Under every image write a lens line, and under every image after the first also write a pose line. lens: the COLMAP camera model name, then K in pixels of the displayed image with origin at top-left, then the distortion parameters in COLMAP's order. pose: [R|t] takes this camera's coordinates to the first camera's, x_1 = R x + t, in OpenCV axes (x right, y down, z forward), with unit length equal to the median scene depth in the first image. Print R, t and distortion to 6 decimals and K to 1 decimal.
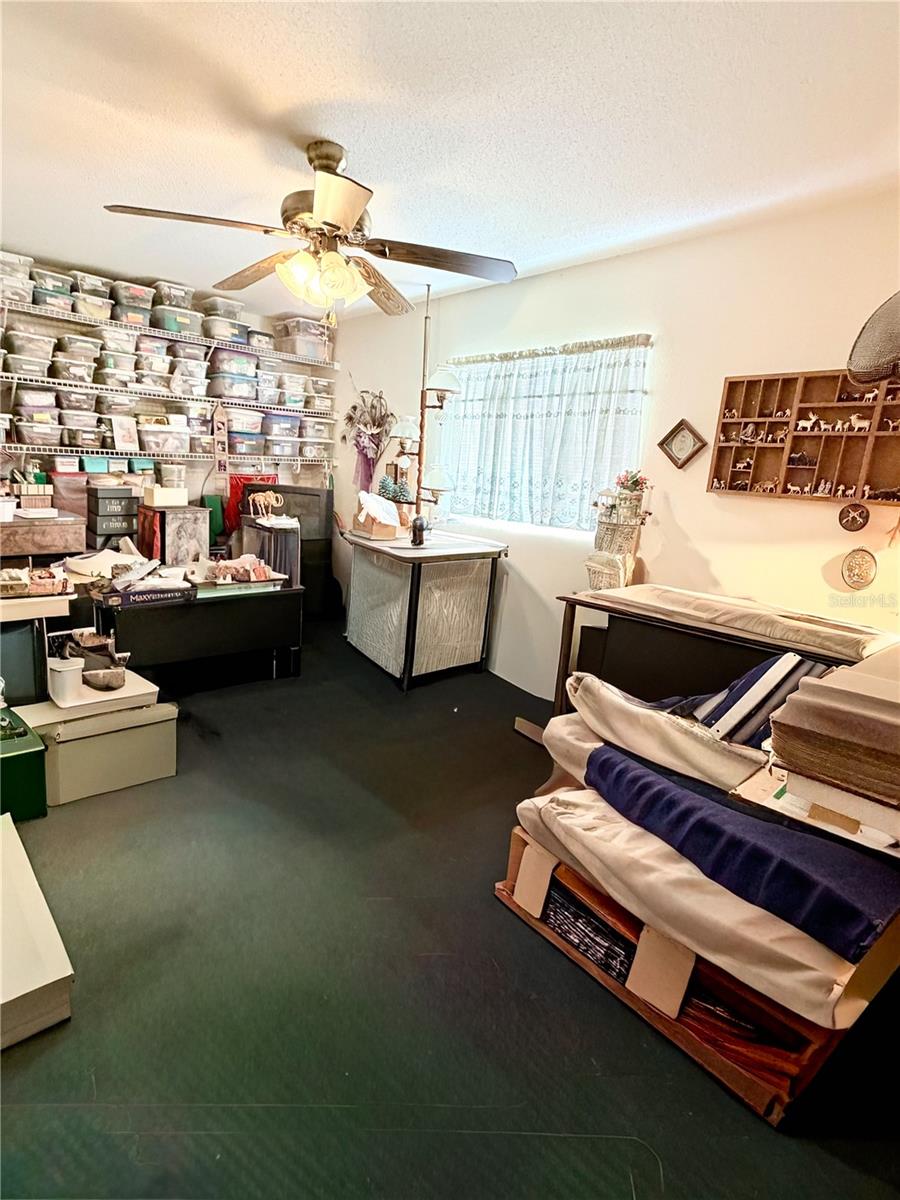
lens RADIAL K [[560.0, 0, 450.0], [0, 560.0, 600.0], [0, 0, 1]] dist [0.004795, 0.000410]
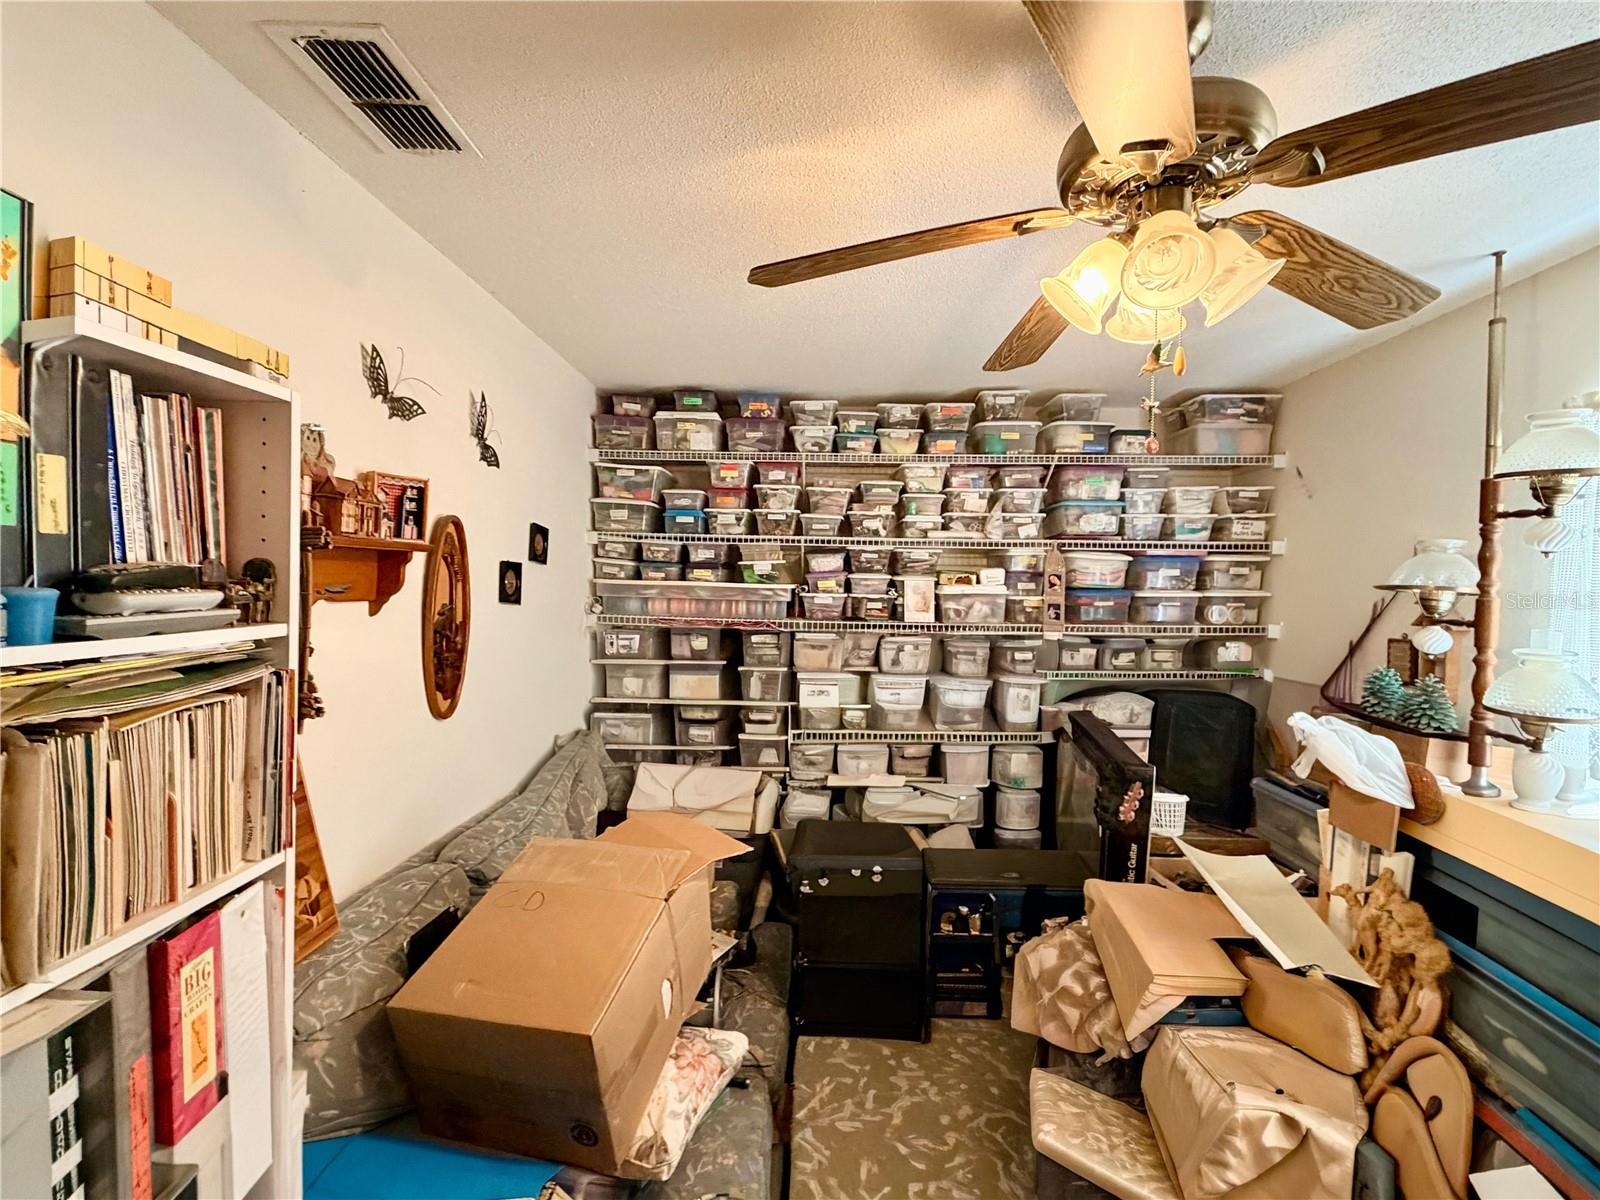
lens RADIAL K [[746.6, 0, 800.0], [0, 746.6, 600.0], [0, 0, 1]] dist [0.004795, 0.000410]
pose [[0.686199, -0.031265, -0.726741, 0.005114], [-0.152291, 0.970760, -0.185558, -0.095985], [0.711293, 0.238006, 0.661374, 0.262655]]
